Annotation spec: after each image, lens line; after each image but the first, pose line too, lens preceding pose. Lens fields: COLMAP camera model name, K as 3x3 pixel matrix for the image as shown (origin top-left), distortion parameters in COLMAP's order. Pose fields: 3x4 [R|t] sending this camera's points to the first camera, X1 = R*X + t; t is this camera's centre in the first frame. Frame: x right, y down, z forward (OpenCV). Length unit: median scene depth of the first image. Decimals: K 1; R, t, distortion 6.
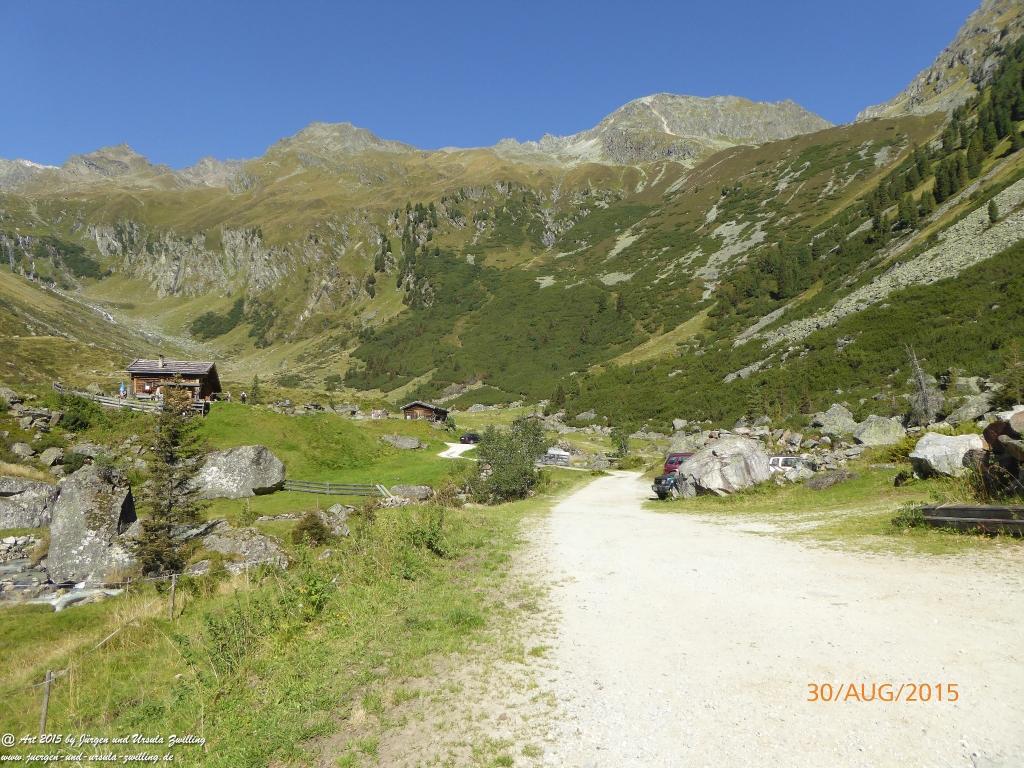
lens RADIAL K [[730.0, 0, 523.1], [0, 730.0, 380.1], [0, 0, 1]] dist [-0.031254, 0.007295]
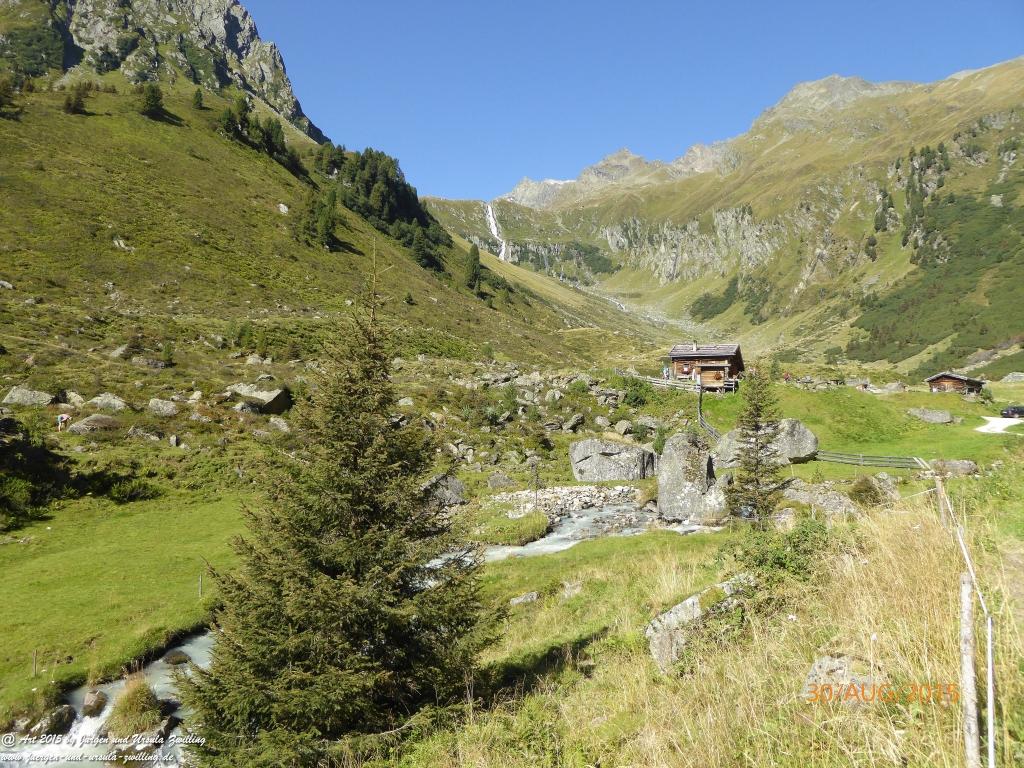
lens RADIAL K [[732.9, 0, 522.2], [0, 732.9, 380.4], [0, 0, 1]] dist [-0.003801, -0.028973]
pose [[0.793424, -0.024241, -0.608187, -0.001163], [0.045555, 0.998769, 0.019621, -0.000661], [0.606963, -0.043274, 0.793551, -0.010637]]
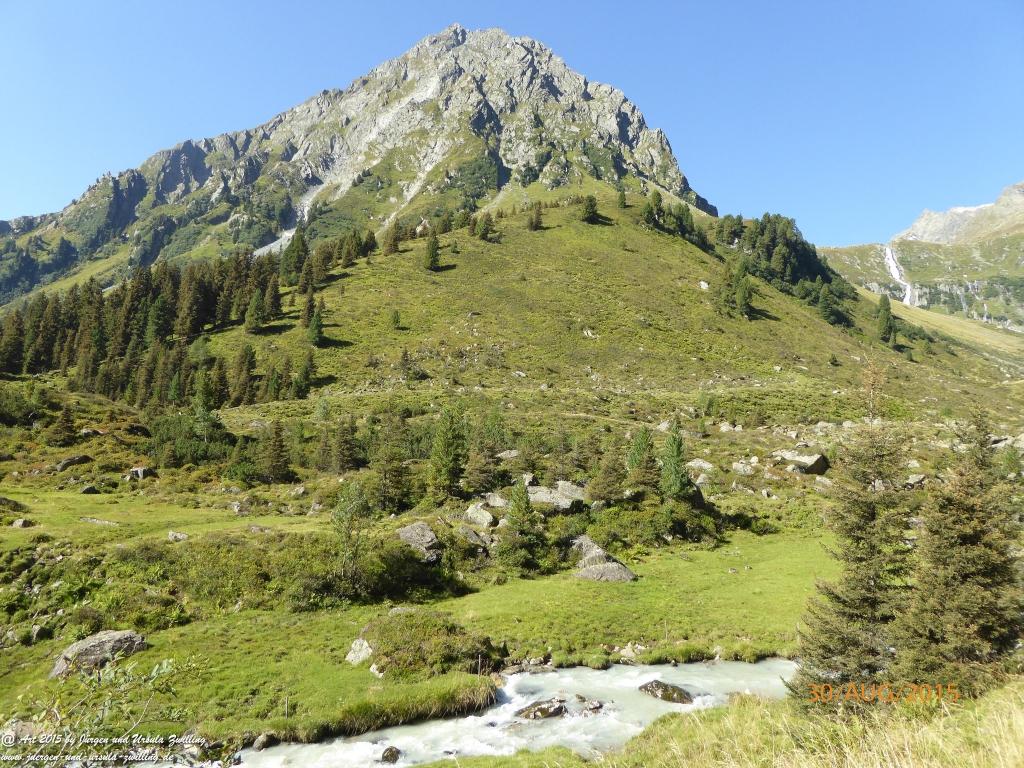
lens RADIAL K [[738.9, 0, 507.3], [0, 738.9, 384.3], [0, 0, 1]] dist [-0.040657, 0.011555]
pose [[0.380783, -0.101988, -0.919023, 0.007719], [0.061008, 0.994504, -0.085087, -0.003182], [0.922650, -0.023669, 0.384912, -0.044653]]
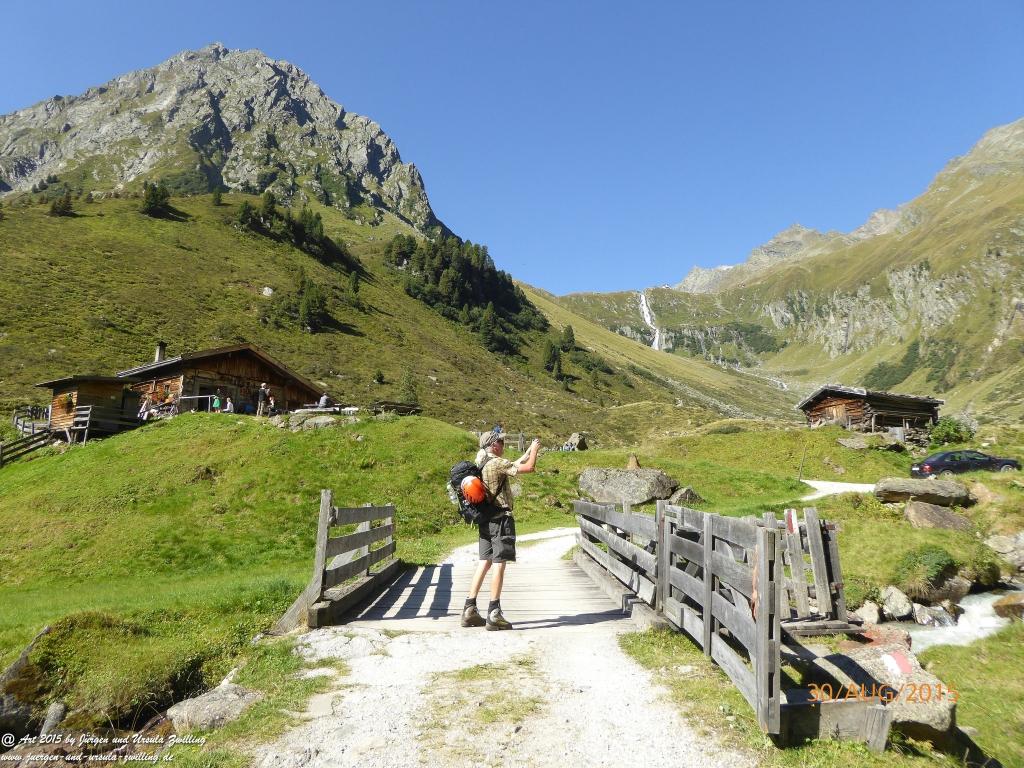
lens RADIAL K [[731.8, 0, 530.8], [0, 731.8, 369.5], [0, 0, 1]] dist [-0.006859, -0.009092]
pose [[0.606261, -0.171441, -0.776567, 0.011318], [0.089330, 0.984988, -0.147715, 0.010673], [0.790233, 0.020183, 0.612474, 0.101277]]
